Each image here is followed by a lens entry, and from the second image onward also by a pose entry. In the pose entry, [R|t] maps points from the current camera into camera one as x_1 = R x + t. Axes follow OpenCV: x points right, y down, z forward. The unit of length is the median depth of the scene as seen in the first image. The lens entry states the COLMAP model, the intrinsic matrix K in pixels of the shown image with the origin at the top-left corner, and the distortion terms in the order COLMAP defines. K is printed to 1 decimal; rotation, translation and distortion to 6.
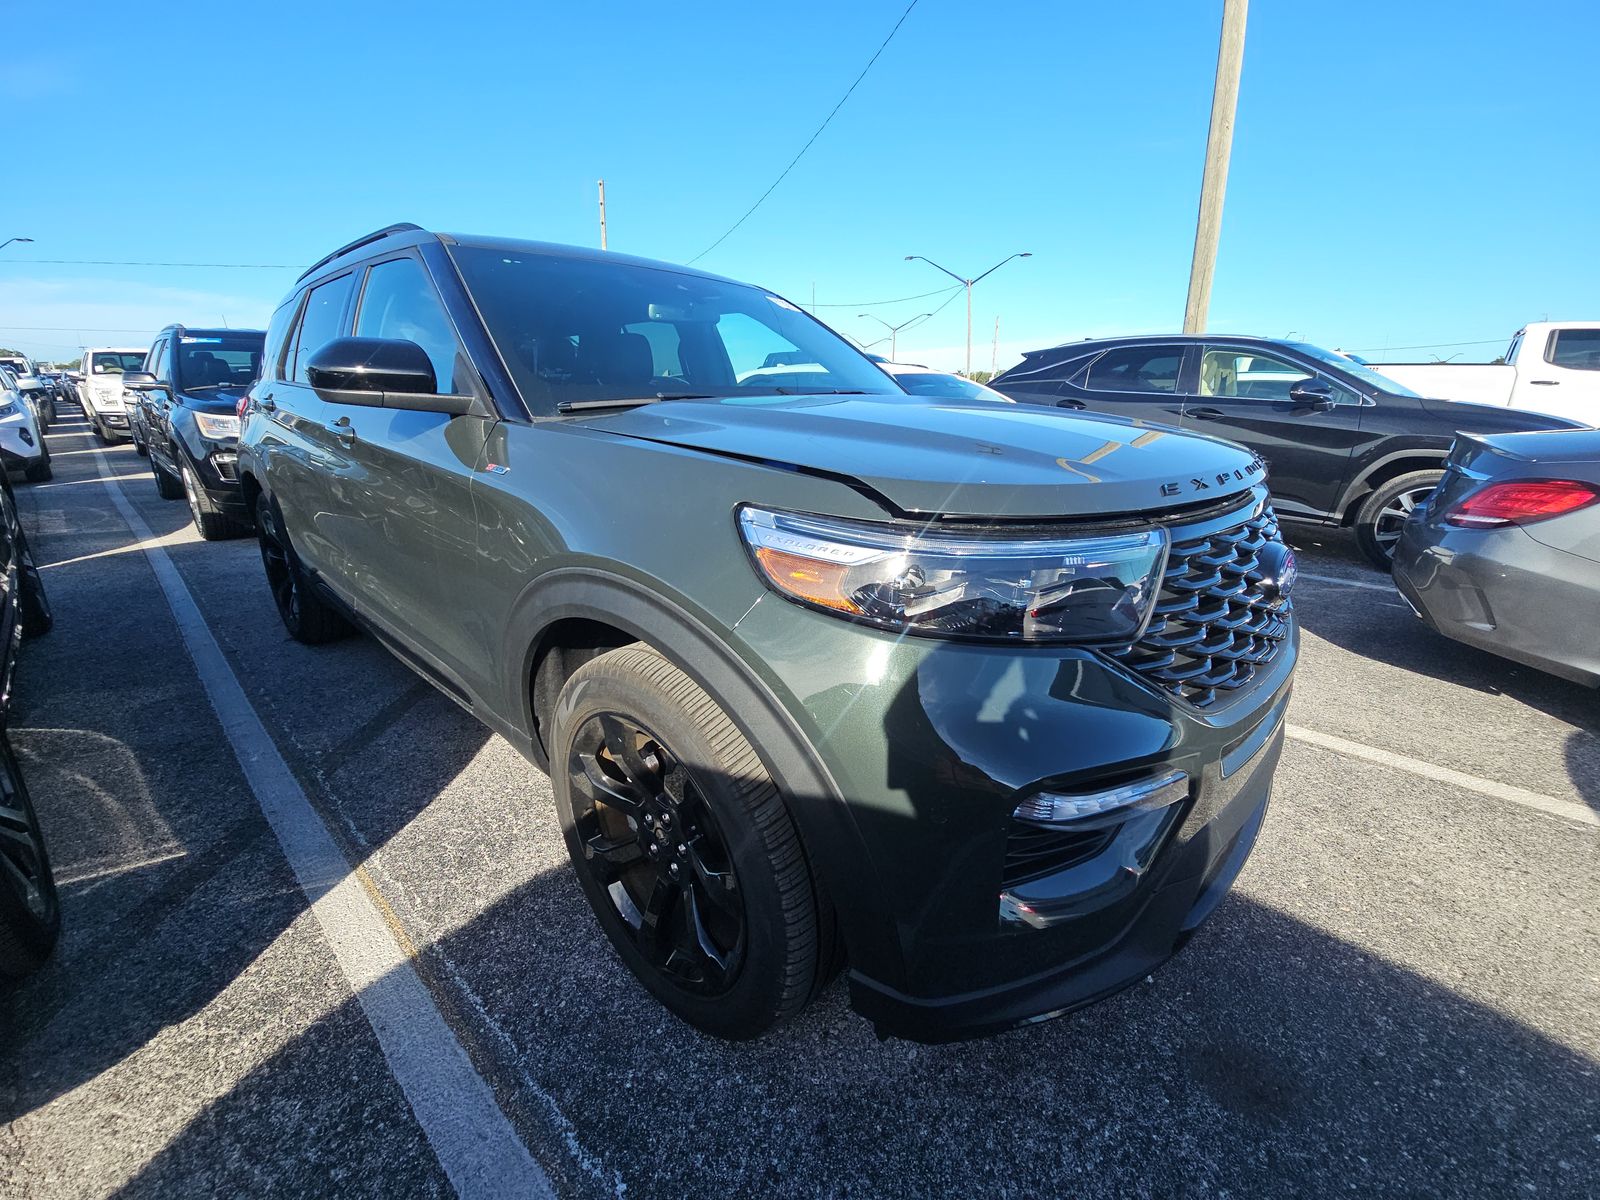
lens RADIAL K [[643.8, 0, 800.0], [0, 643.8, 600.0], [0, 0, 1]] dist [-0.001764, -0.000031]
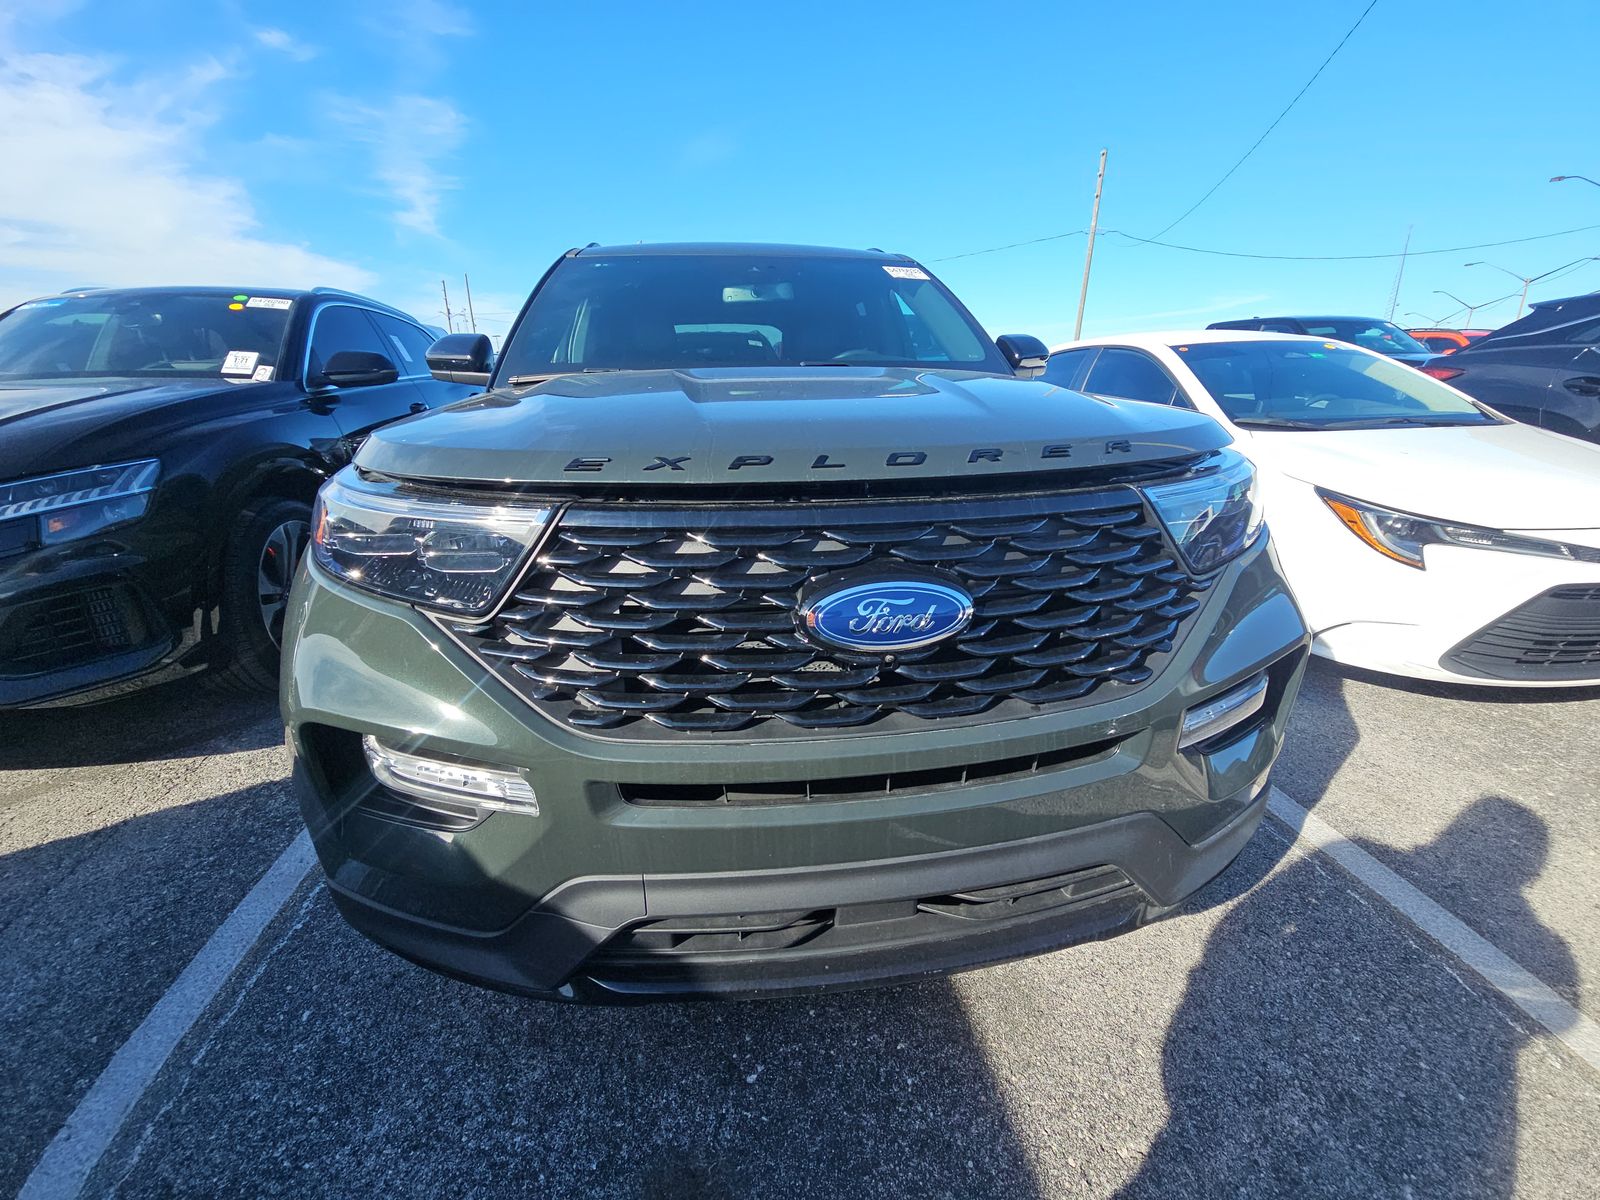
lens RADIAL K [[640.4, 0, 800.0], [0, 640.4, 600.0], [0, 0, 1]] dist [0.002206, 0.000121]
pose [[0.784121, 0.192730, -0.589923, 0.943461], [-0.179839, 0.980336, 0.081239, -0.091207], [0.593980, 0.042390, 0.803362, 0.342175]]
